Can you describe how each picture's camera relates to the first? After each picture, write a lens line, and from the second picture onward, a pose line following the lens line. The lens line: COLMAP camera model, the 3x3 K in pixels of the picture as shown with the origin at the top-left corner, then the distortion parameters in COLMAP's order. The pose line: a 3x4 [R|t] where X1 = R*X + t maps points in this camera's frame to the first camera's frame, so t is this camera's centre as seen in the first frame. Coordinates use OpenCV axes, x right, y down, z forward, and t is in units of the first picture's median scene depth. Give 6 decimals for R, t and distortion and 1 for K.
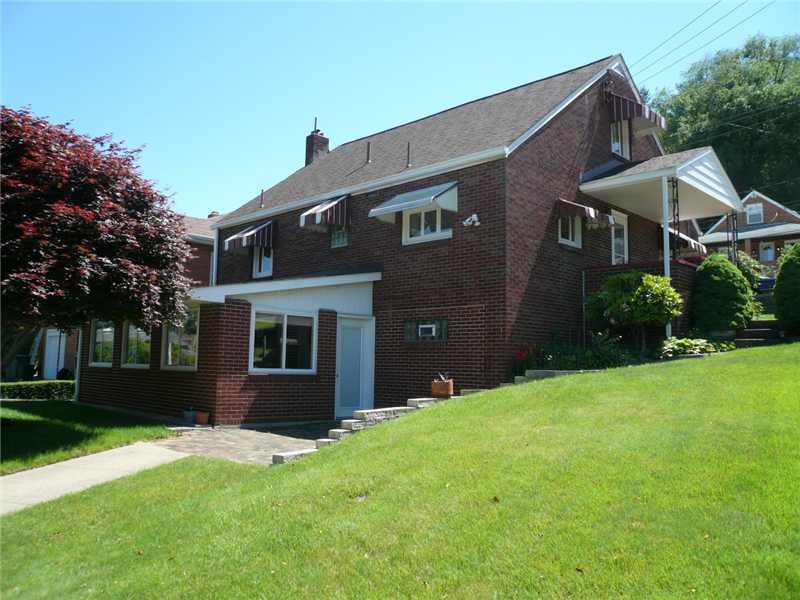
lens RADIAL K [[680.0, 0, 400.2], [0, 680.0, 300.8], [0, 0, 1]] dist [-0.083744, 0.040541]
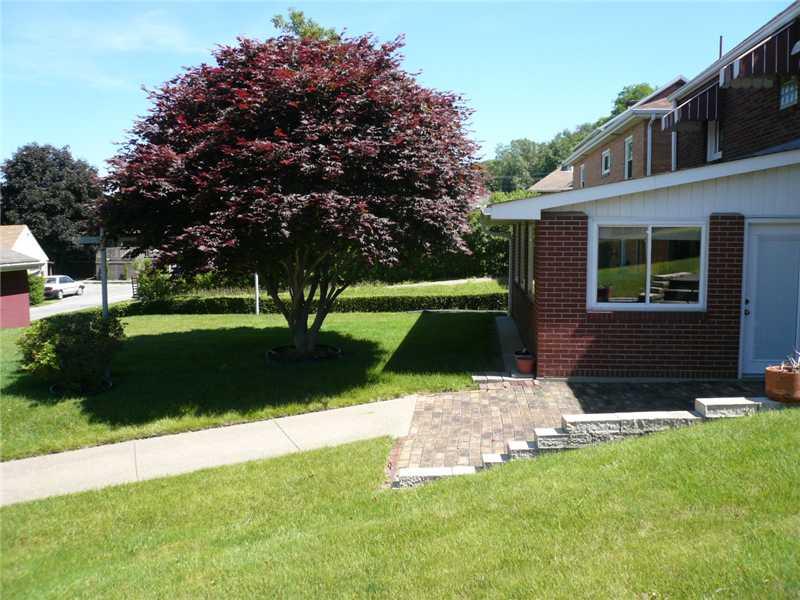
lens RADIAL K [[680.0, 0, 400.8], [0, 680.0, 296.3], [0, 0, 1]] dist [-0.083744, 0.040541]
pose [[0.624465, 0.047280, -0.779621, 0.228676], [0.094999, 0.986158, 0.135898, -0.029116], [0.775254, -0.158926, 0.611329, 0.390305]]
